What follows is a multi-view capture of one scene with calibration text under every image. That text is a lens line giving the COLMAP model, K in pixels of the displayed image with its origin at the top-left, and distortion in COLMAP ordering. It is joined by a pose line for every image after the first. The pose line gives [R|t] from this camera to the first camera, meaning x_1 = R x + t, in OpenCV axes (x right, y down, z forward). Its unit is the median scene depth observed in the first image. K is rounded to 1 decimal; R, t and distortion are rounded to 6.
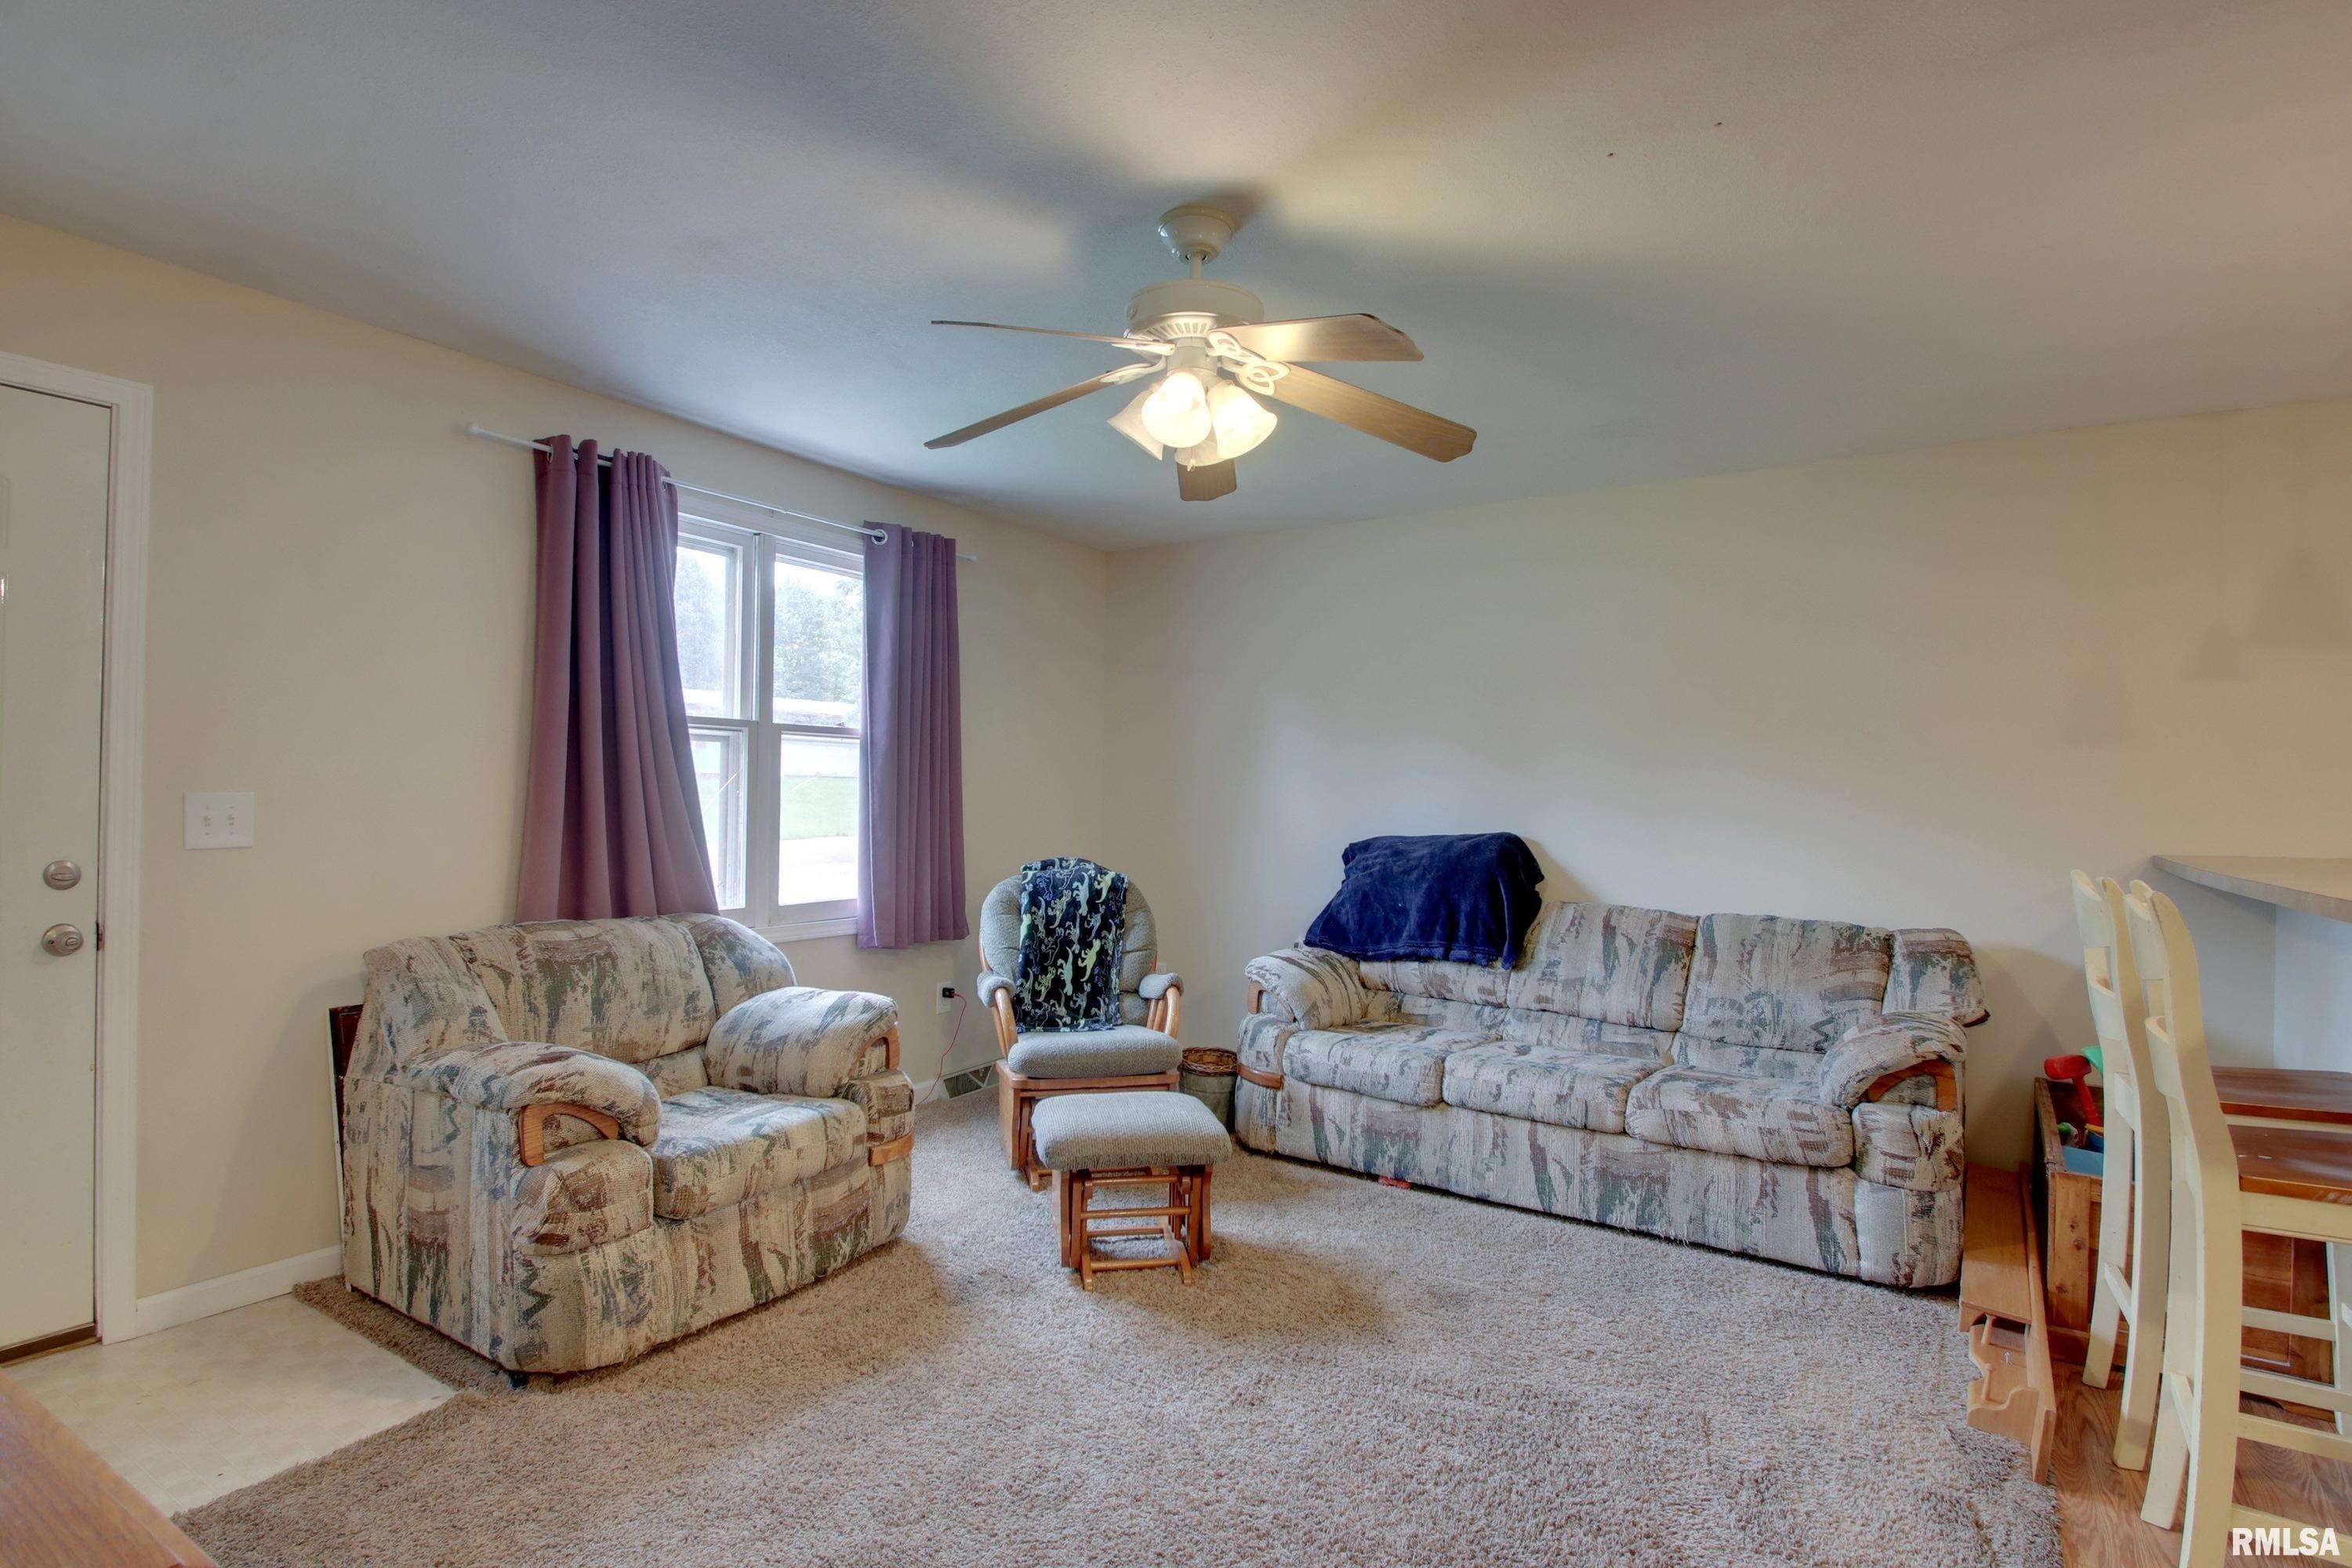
lens RADIAL K [[1133.0, 0, 1163.0], [0, 1133.0, 796.9], [0, 0, 1]] dist [0.005705, -0.008825]
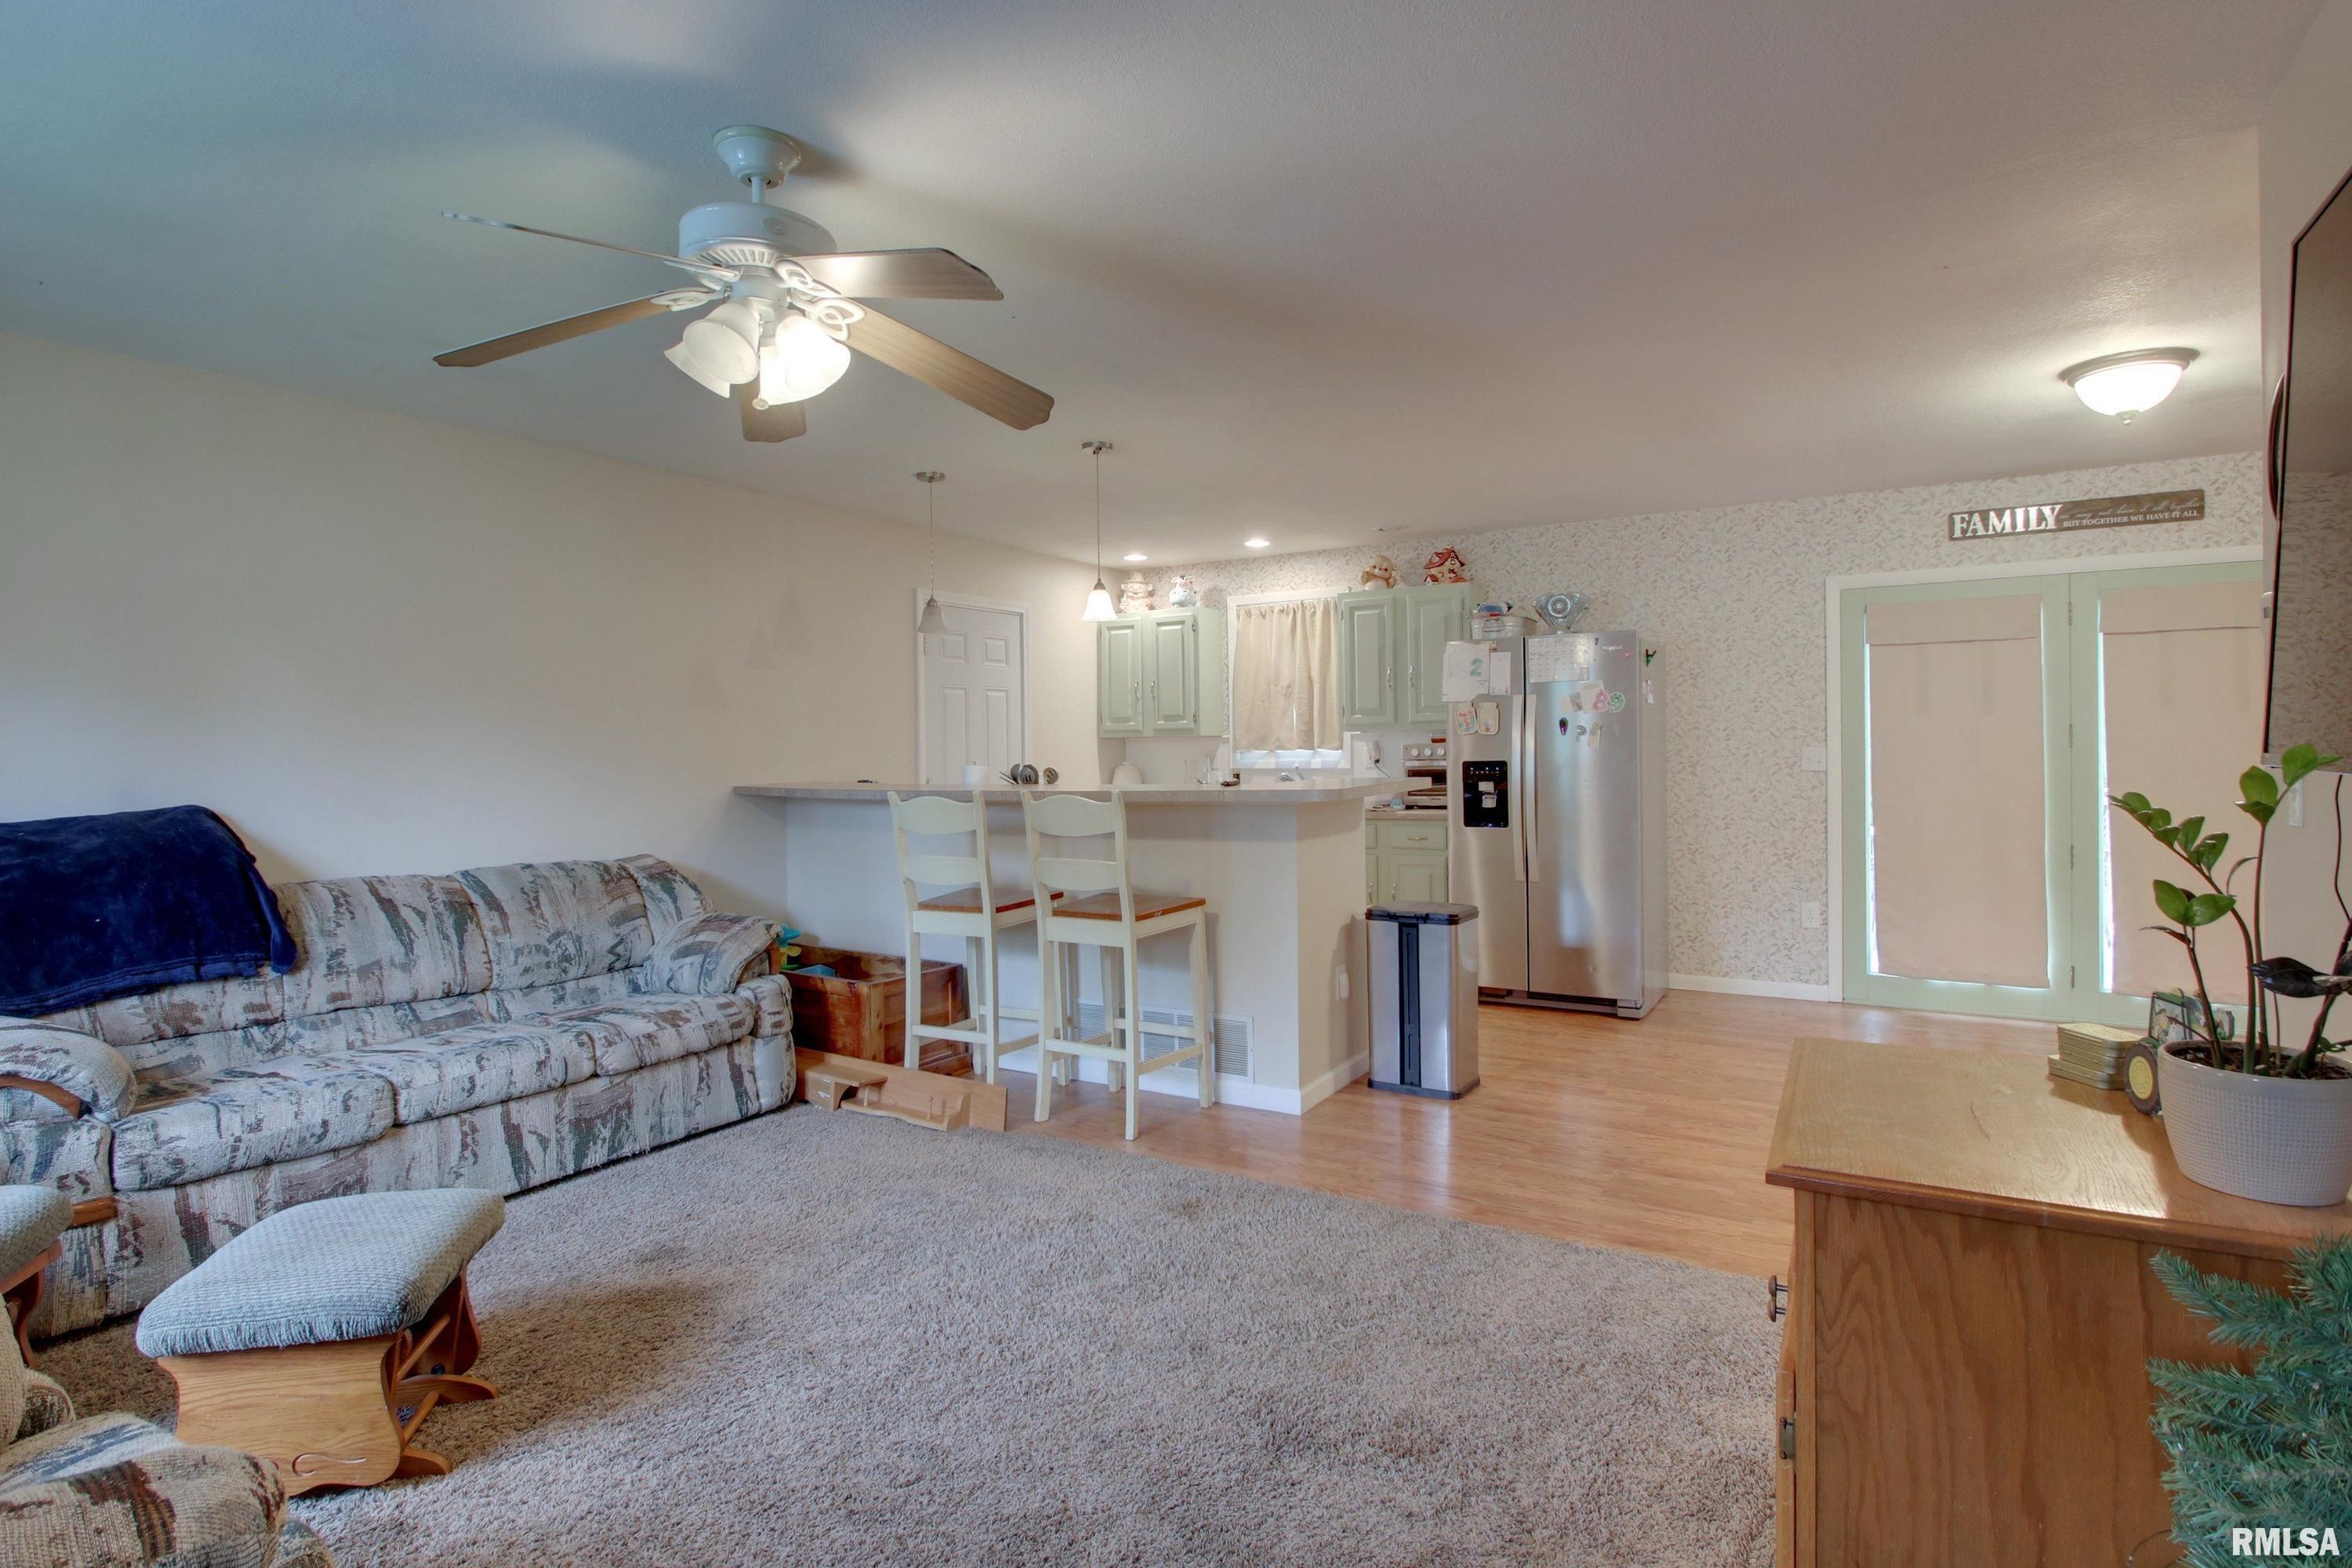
lens RADIAL K [[1219.0, 0, 1199.0], [0, 1219.0, 763.5], [0, 0, 1]] dist [0.003496, -0.003022]
pose [[-0.065159, -0.023798, 0.997591, -0.693628], [0.010851, 0.999640, 0.024555, -0.010315], [-0.997816, 0.012425, -0.064878, 0.484379]]
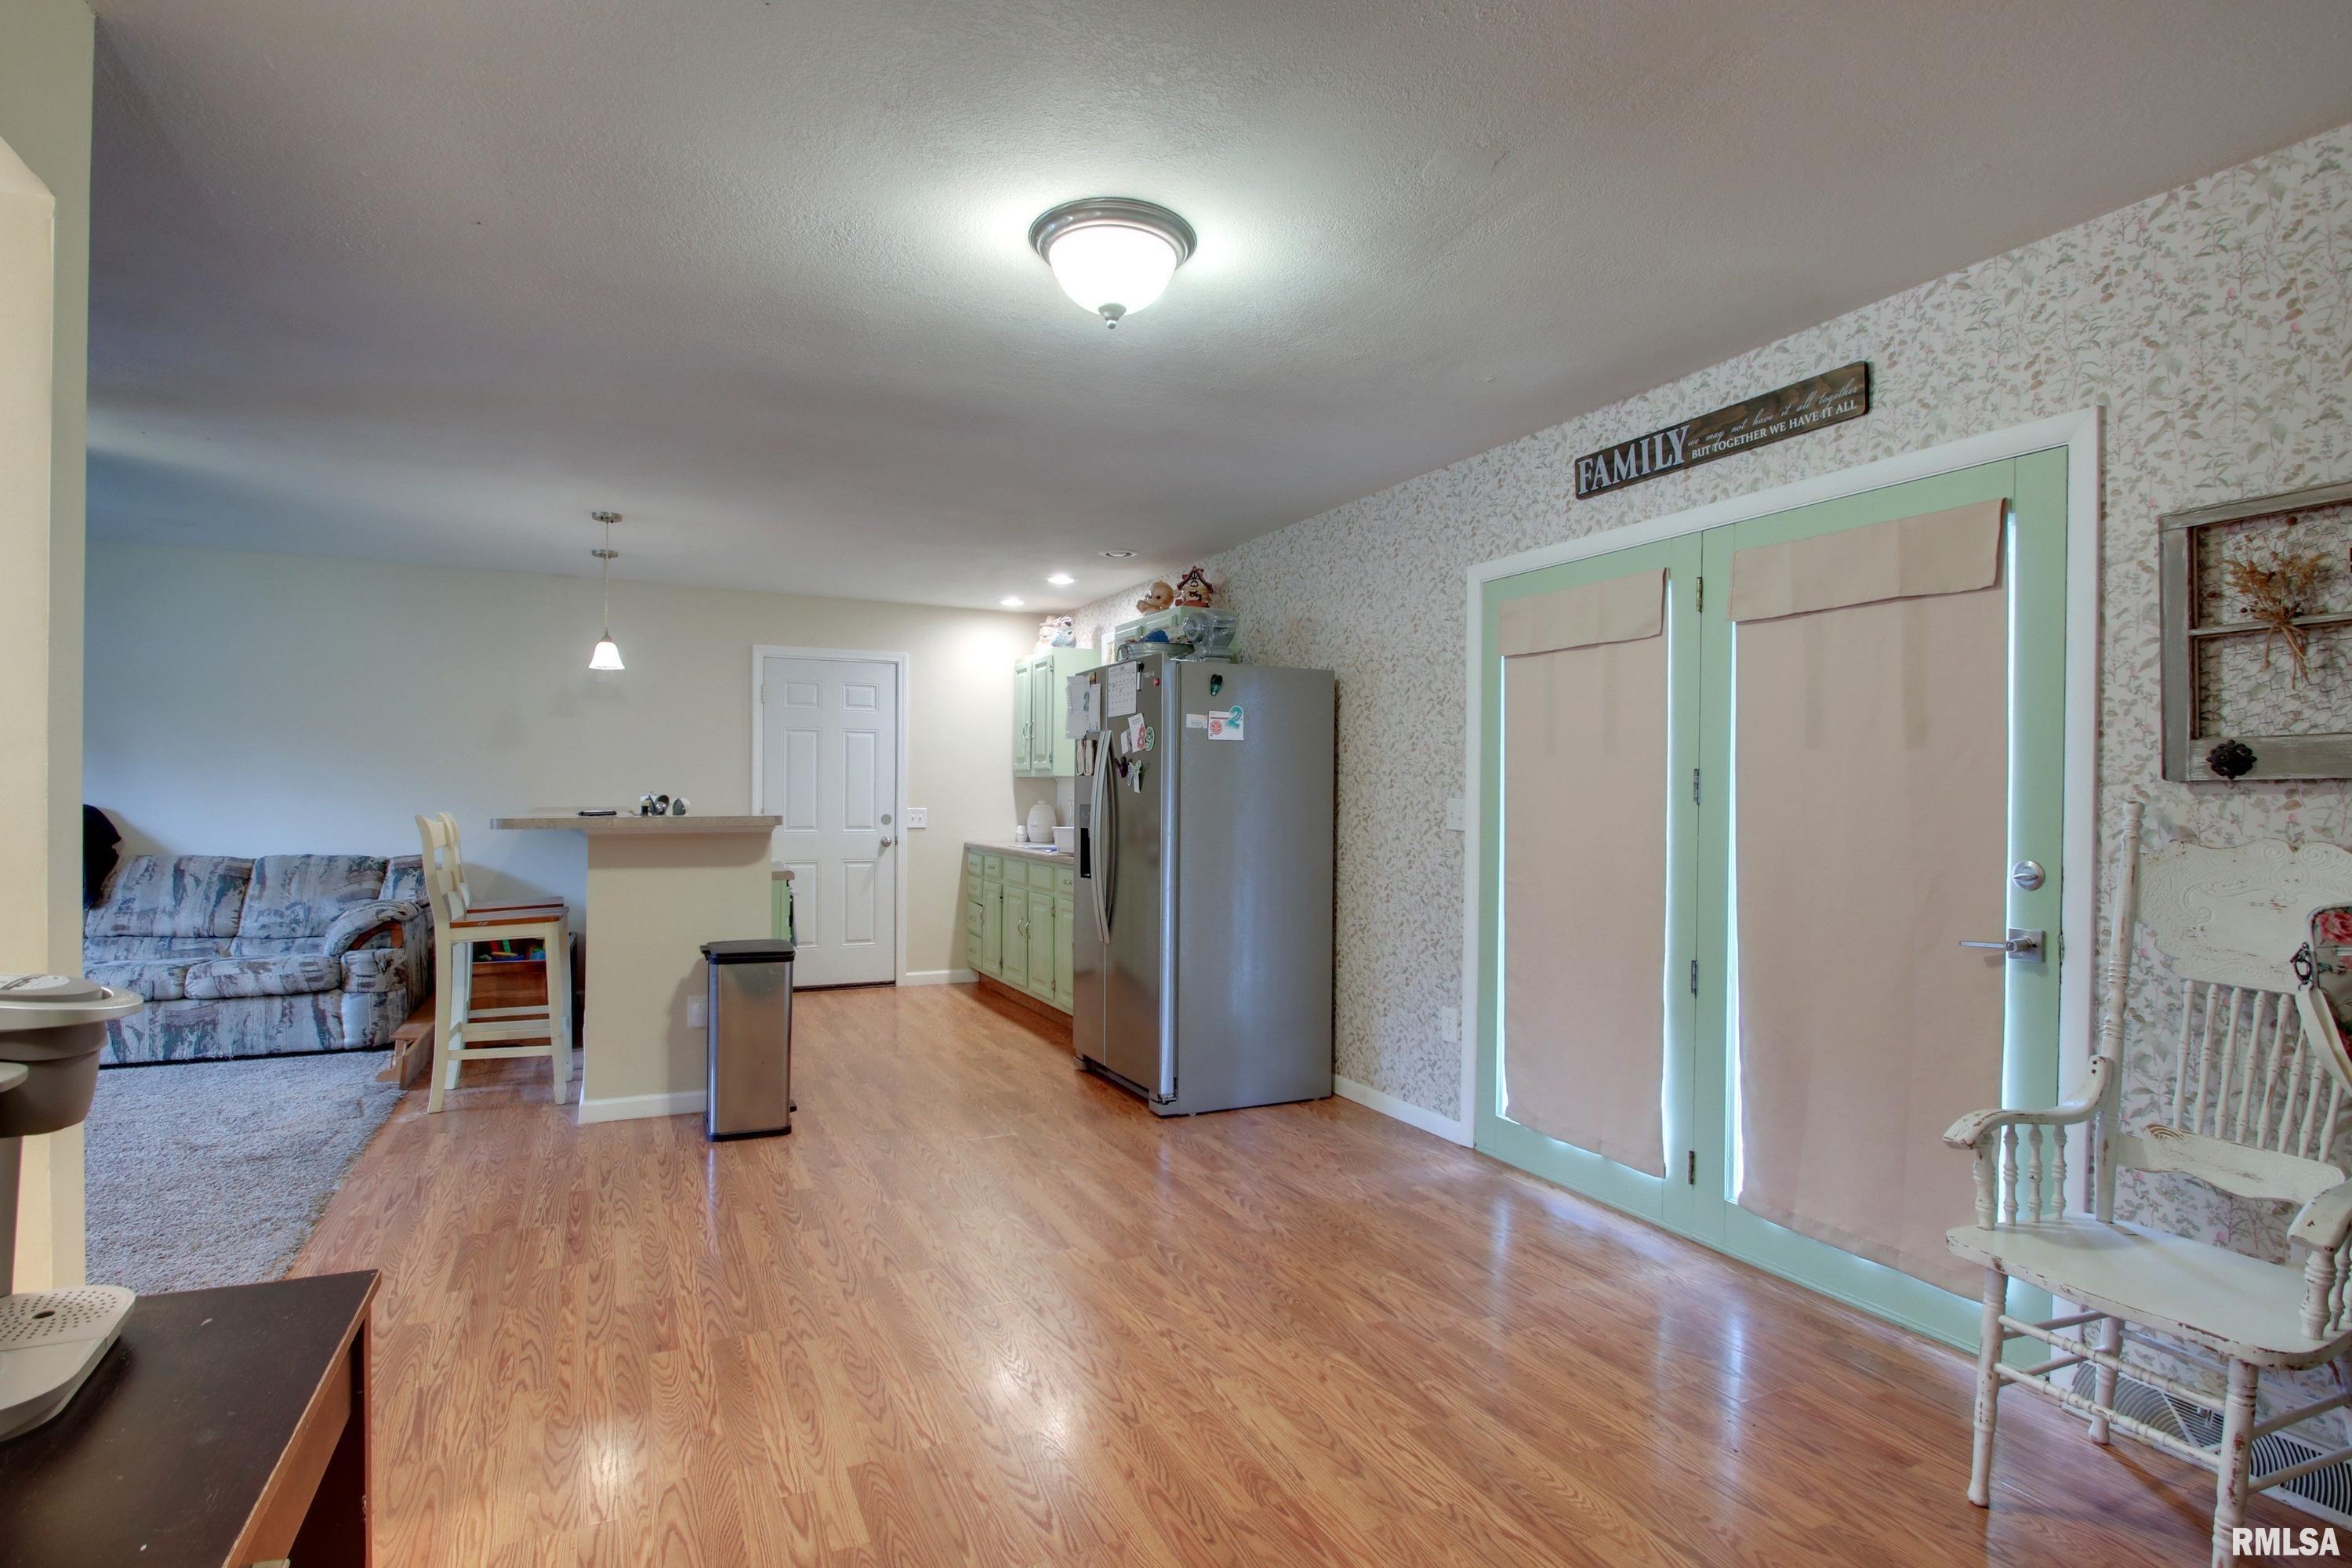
lens RADIAL K [[1205.2, 0, 1146.4], [0, 1205.2, 805.2], [0, 0, 1]] dist [0.021077, -0.002592]
pose [[0.530223, -0.014184, 0.847740, -0.271129], [-0.004749, 0.999795, 0.019699, 0.001904], [-0.847845, -0.014470, 0.530046, -0.888299]]
